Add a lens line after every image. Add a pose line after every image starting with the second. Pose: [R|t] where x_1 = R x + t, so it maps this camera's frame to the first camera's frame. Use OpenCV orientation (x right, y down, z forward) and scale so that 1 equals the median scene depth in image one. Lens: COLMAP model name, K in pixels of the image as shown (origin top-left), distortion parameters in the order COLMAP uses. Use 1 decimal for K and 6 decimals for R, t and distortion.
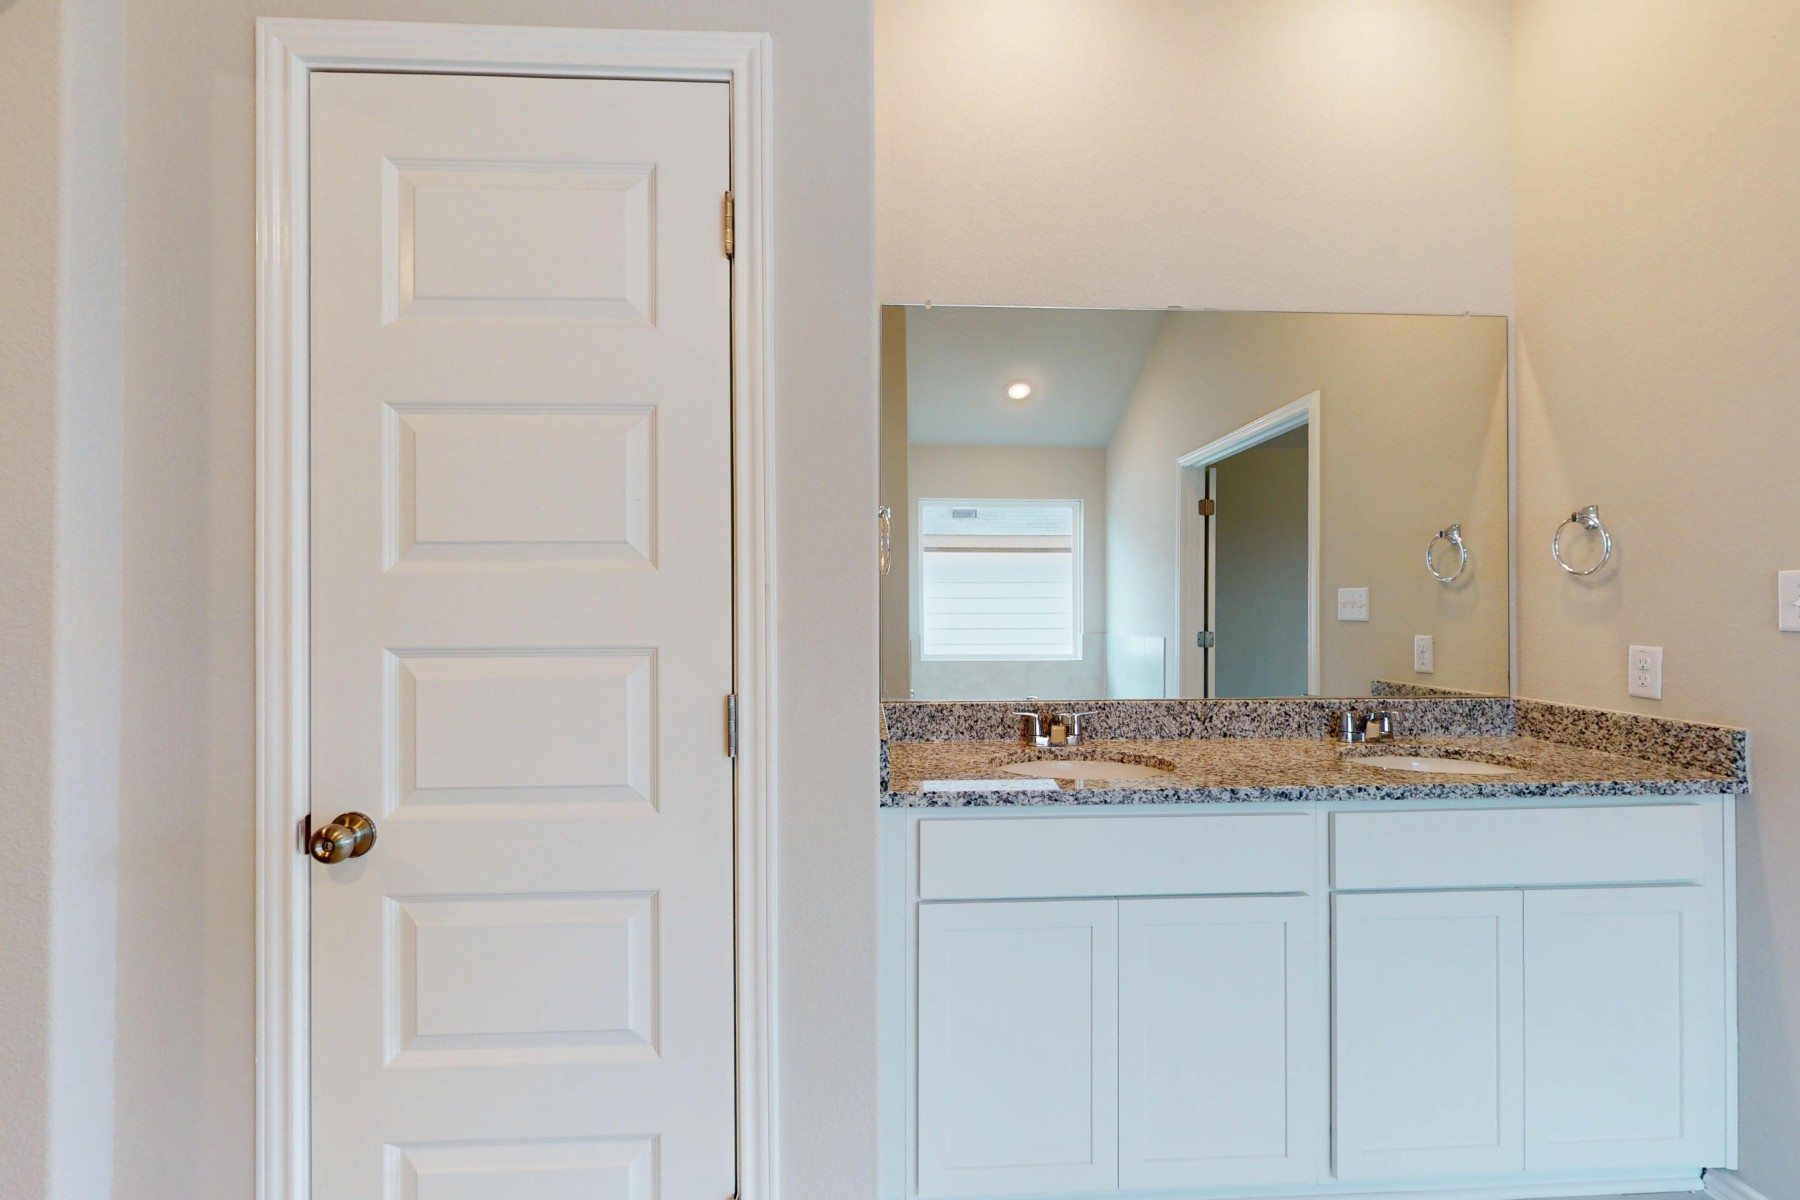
lens RADIAL K [[796.4, 0, 897.0], [0, 796.4, 602.8], [0, 0, 1]] dist [-0.004483, 0.001057]
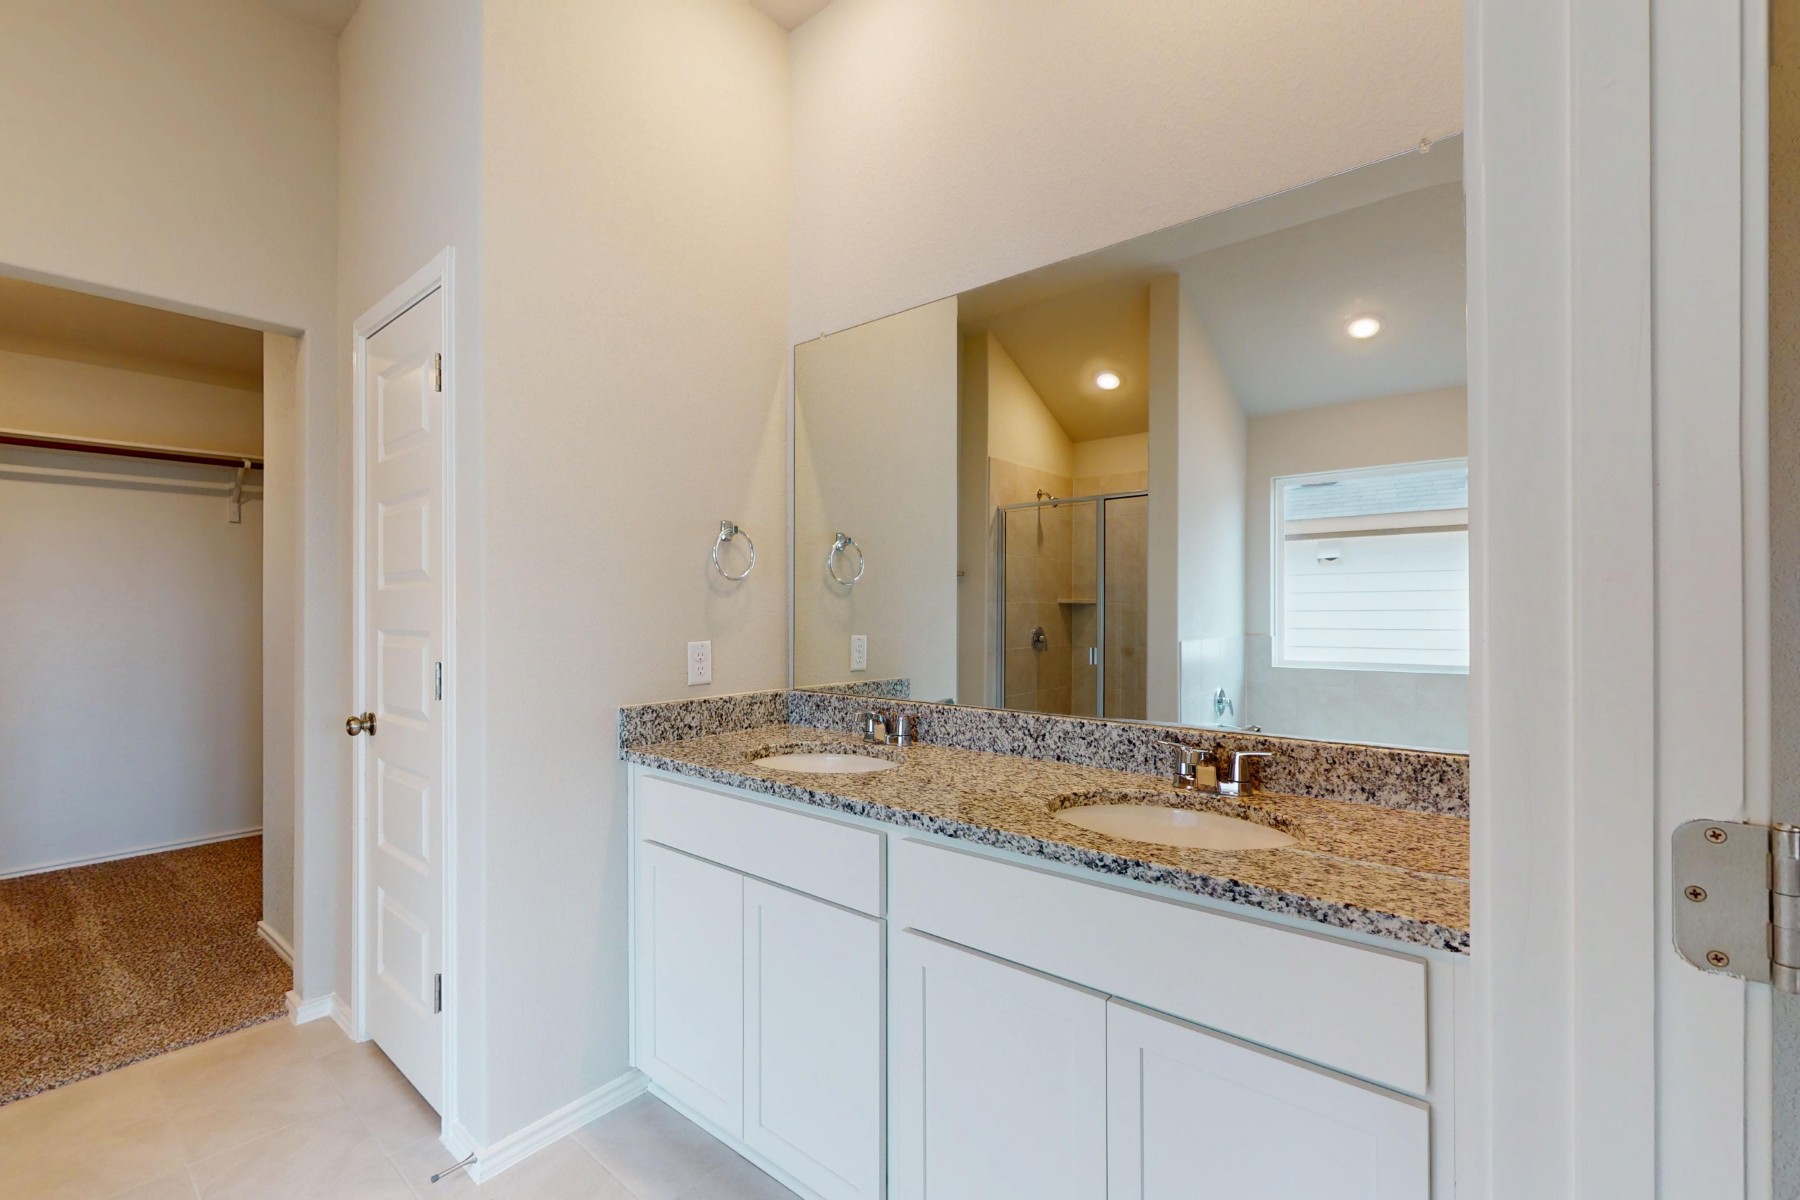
lens RADIAL K [[796.4, 0, 896.3], [0, 796.4, 604.1], [0, 0, 1]] dist [-0.004483, 0.001057]
pose [[0.716461, -0.003169, -0.697620, 1.151990], [0.008248, 0.999958, 0.003929, -0.006798], [0.697578, -0.008569, 0.716457, 0.336868]]
